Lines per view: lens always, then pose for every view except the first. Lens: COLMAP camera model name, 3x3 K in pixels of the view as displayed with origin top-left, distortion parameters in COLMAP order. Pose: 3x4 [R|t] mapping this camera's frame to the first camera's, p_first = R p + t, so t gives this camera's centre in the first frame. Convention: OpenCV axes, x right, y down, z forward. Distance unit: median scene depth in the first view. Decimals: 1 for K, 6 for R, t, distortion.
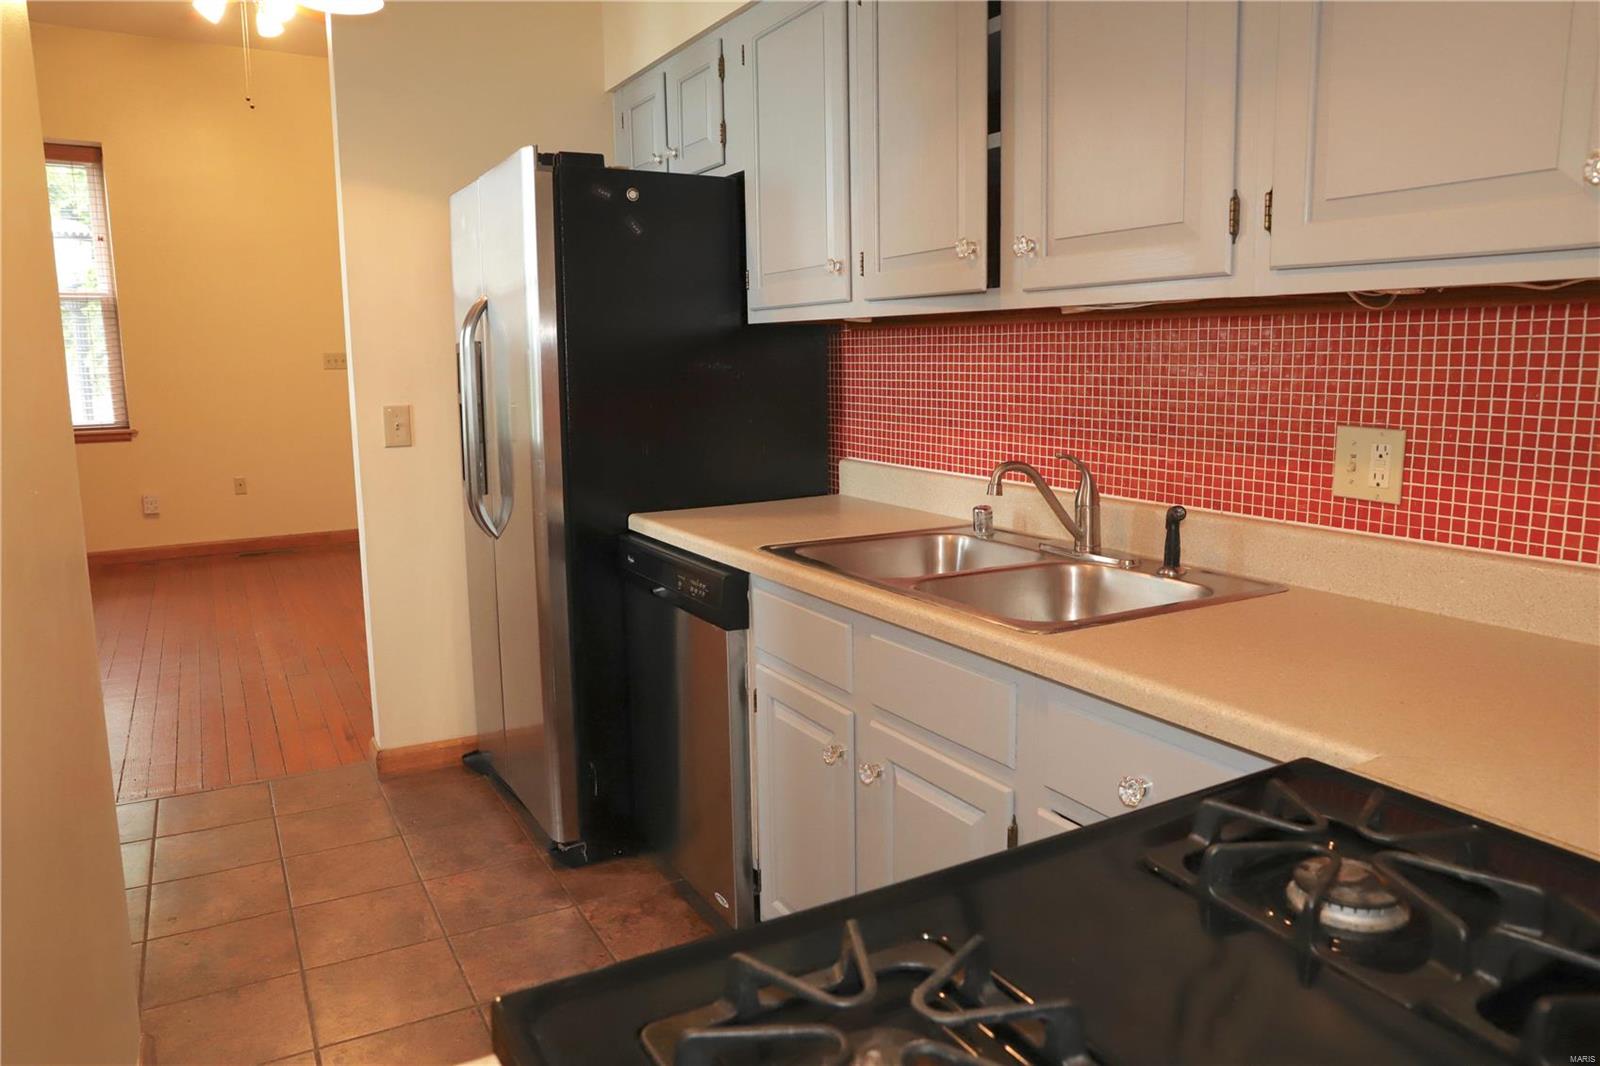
lens RADIAL K [[1144.6, 0, 803.7], [0, 1144.6, 528.6], [0, 0, 1]] dist [-0.046772, -0.001665]
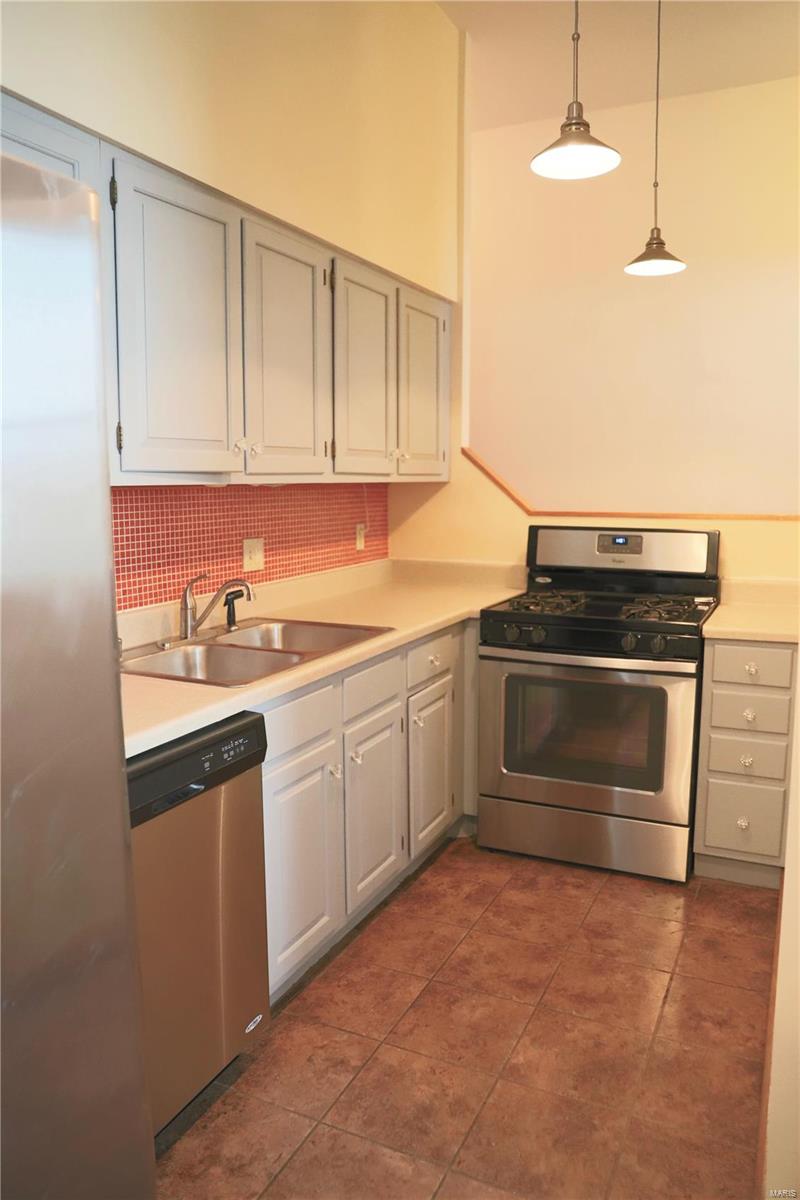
lens RADIAL K [[858.4, 0, 406.7], [0, 858.4, 599.3], [0, 0, 1]] dist [-0.046772, -0.001665]
pose [[-0.591848, -0.099551, 0.799879, -0.856109], [0.132174, 0.966926, 0.218140, -0.245140], [-0.795139, 0.234828, -0.559115, 1.401618]]
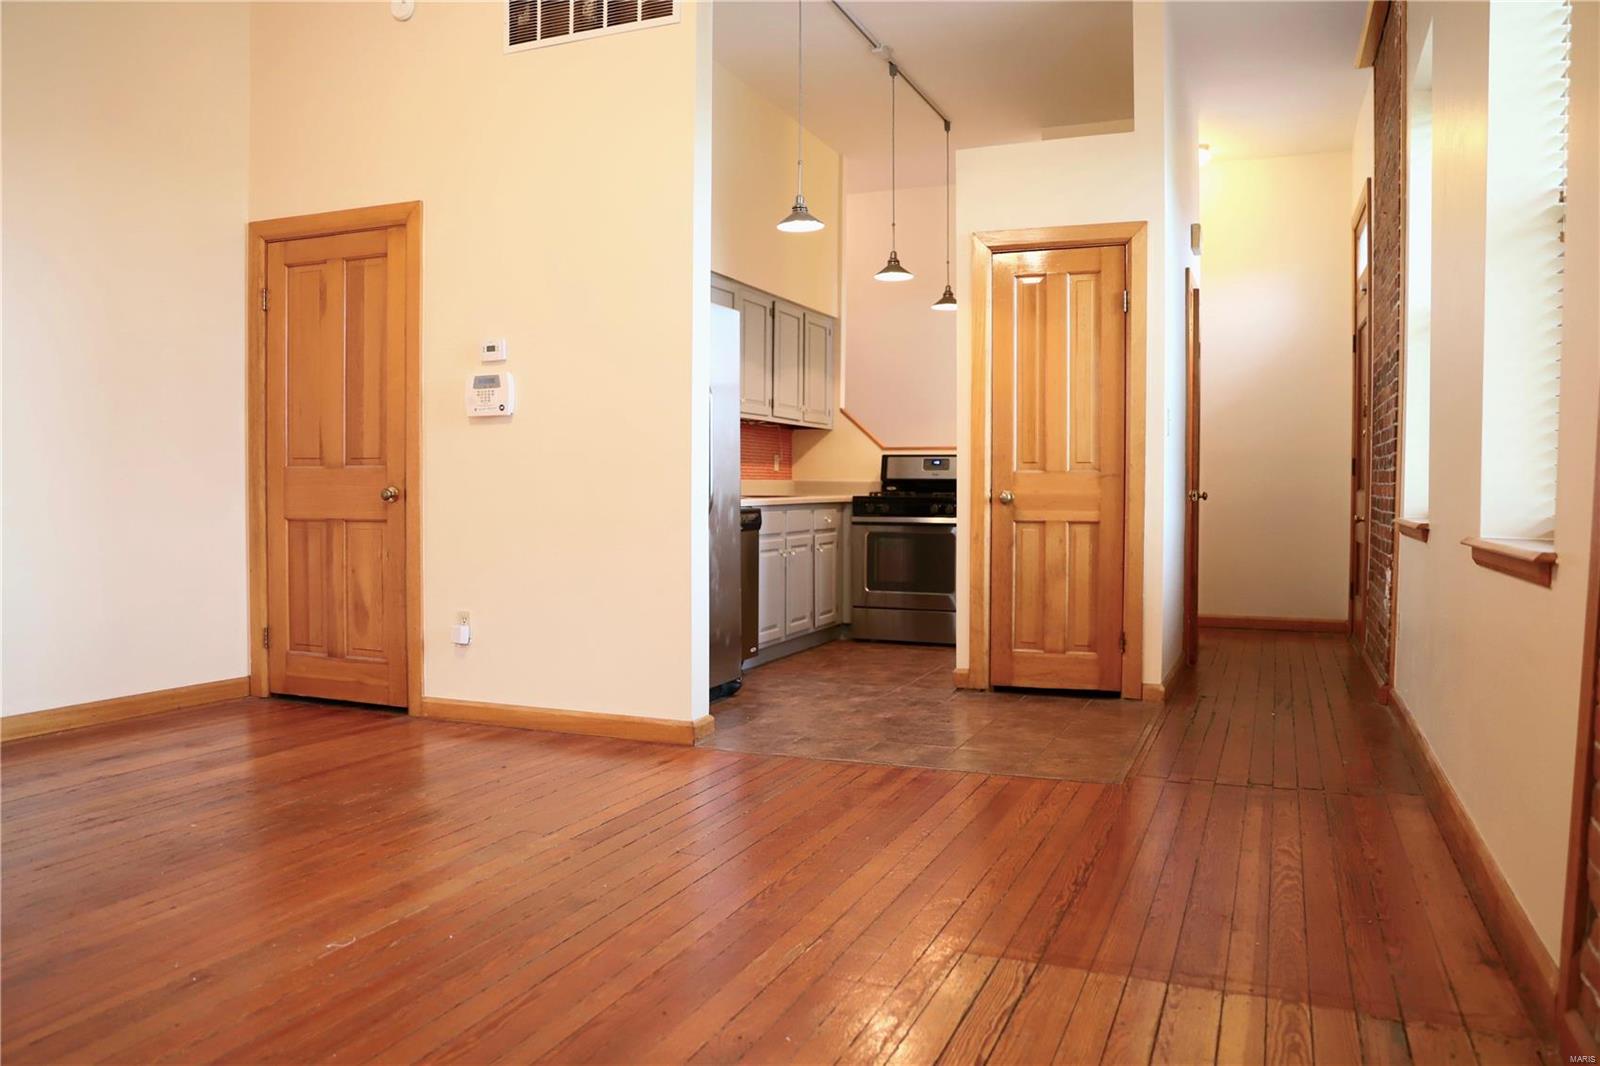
lens RADIAL K [[1144.6, 0, 797.4], [0, 1144.6, 534.2], [0, 0, 1]] dist [-0.046772, -0.001665]
pose [[-0.625606, -0.023668, 0.779780, -2.516616], [0.120732, 0.984561, 0.126745, -0.230035], [-0.770741, 0.173437, -0.613089, 2.903264]]
